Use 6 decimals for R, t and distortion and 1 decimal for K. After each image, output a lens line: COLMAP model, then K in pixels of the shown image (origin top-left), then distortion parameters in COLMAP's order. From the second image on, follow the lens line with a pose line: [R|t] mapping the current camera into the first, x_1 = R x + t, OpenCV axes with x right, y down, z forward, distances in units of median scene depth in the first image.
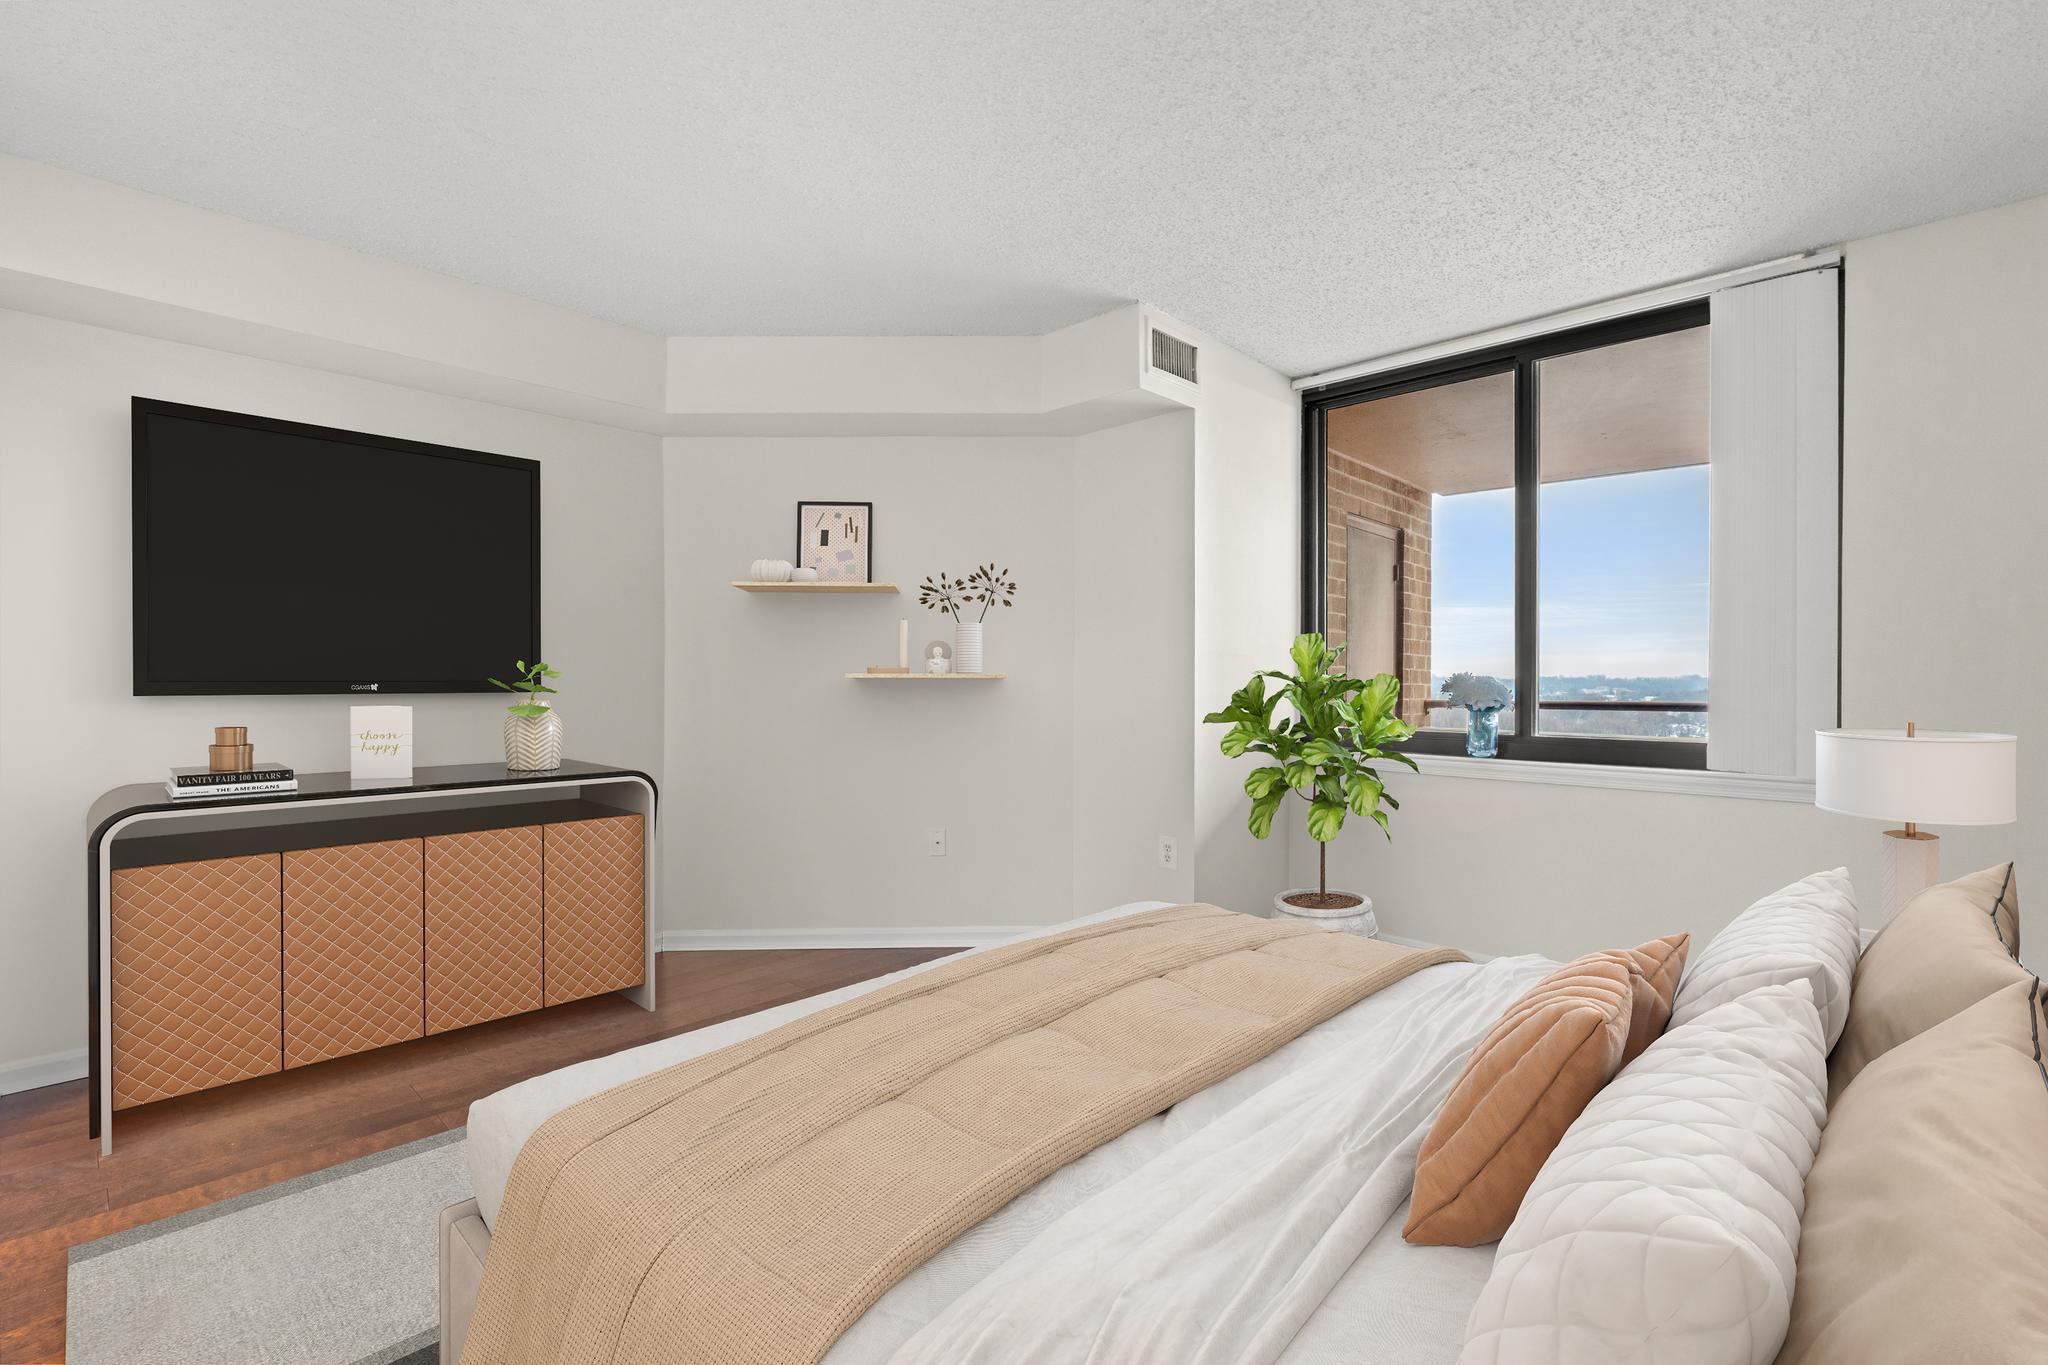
lens RADIAL K [[908.5, 0, 1024.7], [0, 908.5, 691.8], [0, 0, 1]] dist [0.004169, 0.000050]
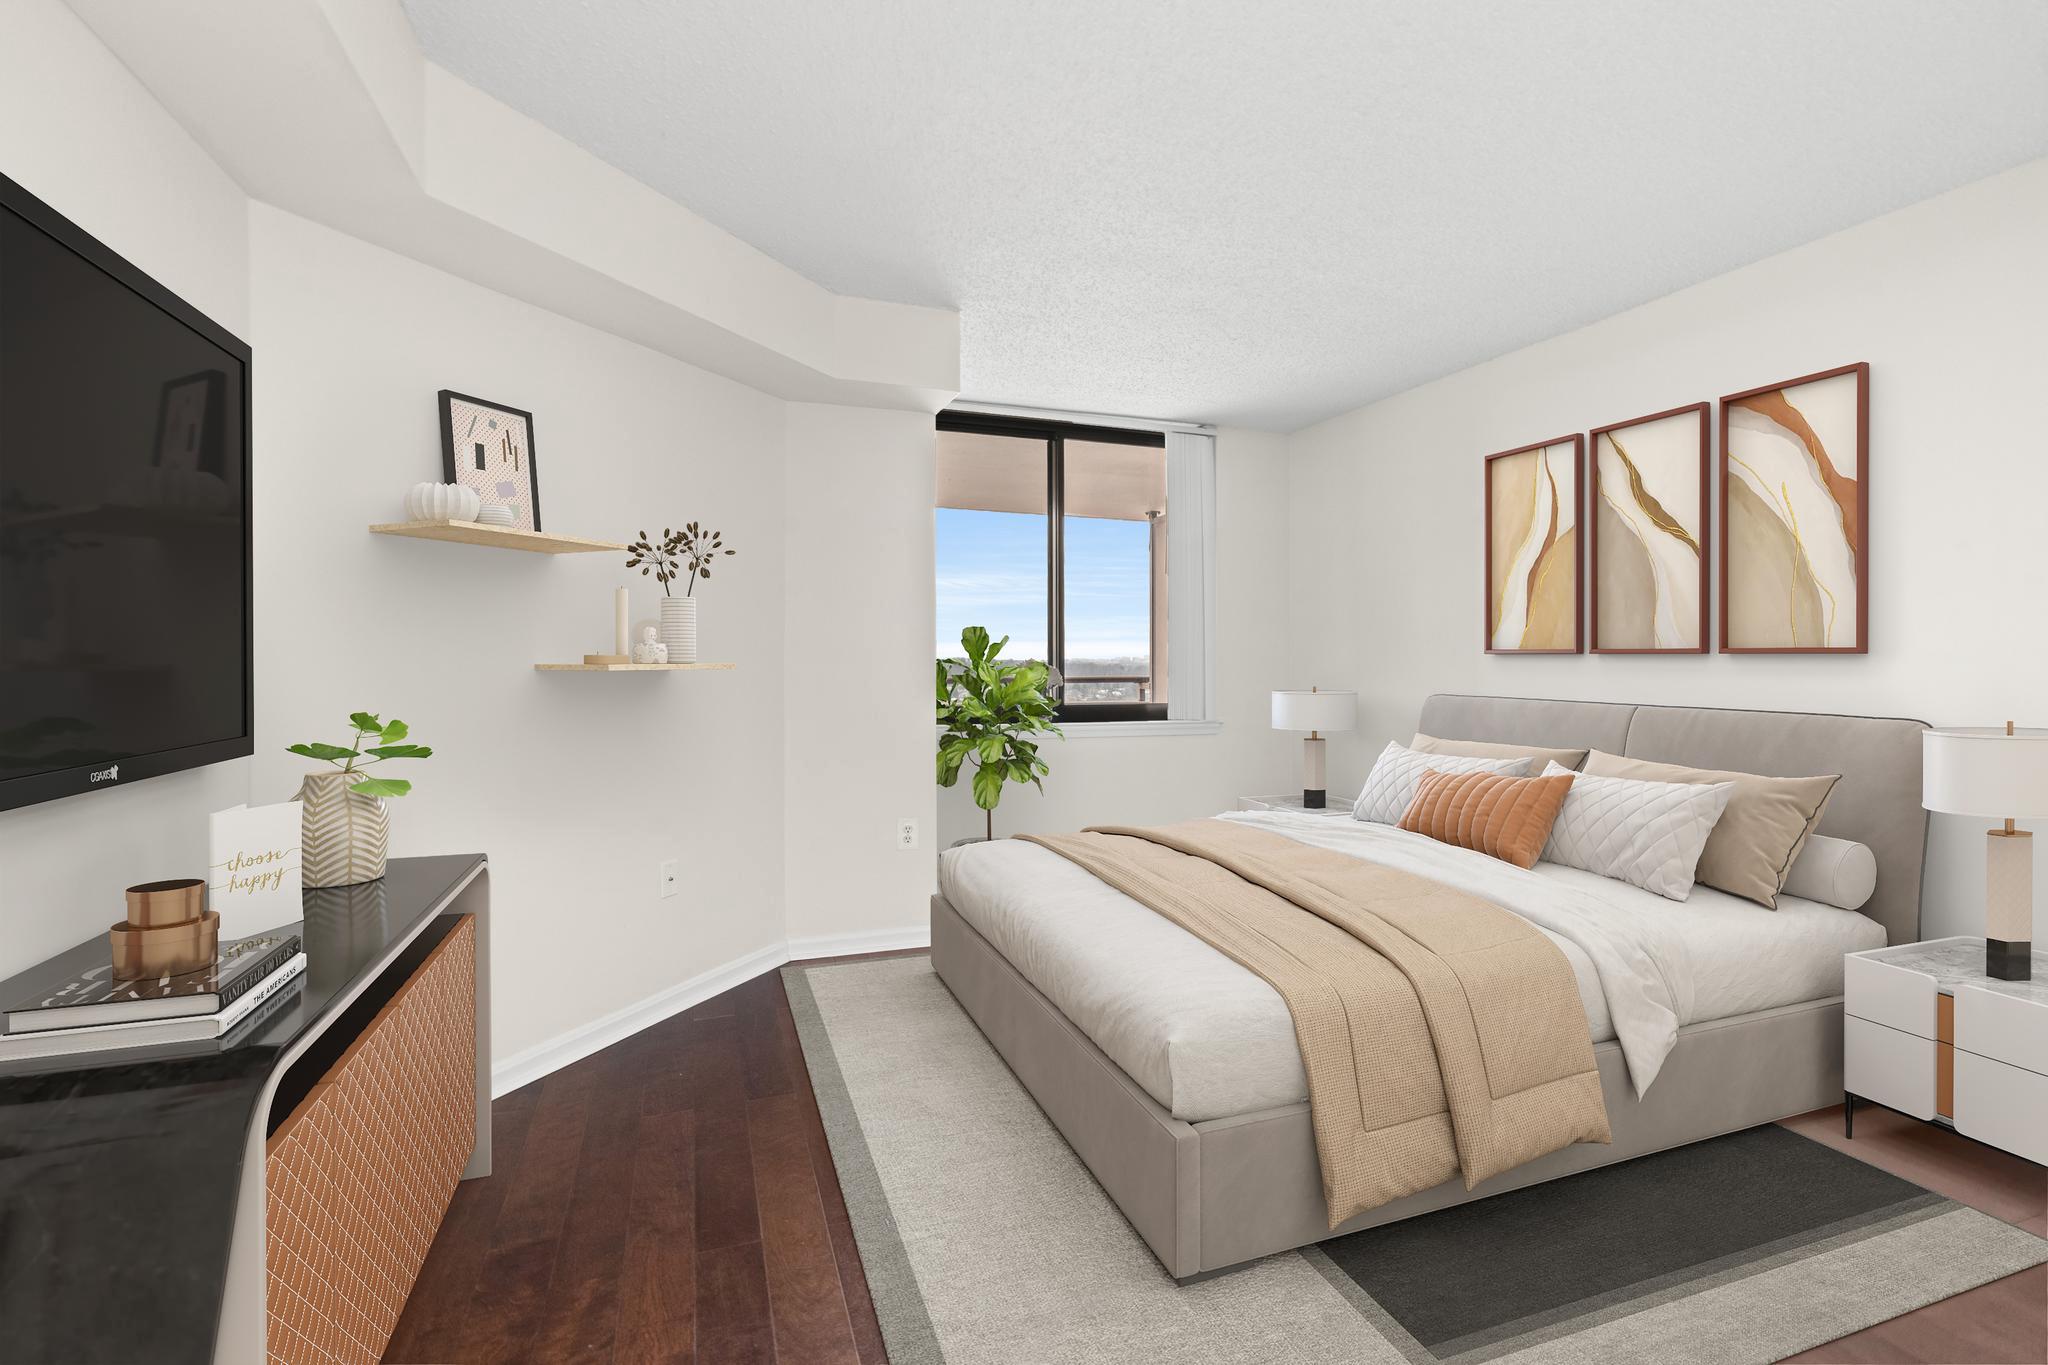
lens RADIAL K [[908.5, 0, 1004.5], [0, 908.5, 649.9], [0, 0, 1]] dist [0.004169, 0.000050]
pose [[0.469615, -0.001812, 0.882870, -0.651620], [-0.004234, 0.999982, 0.004305, -0.036116], [-0.882861, -0.005760, 0.469598, 0.377834]]
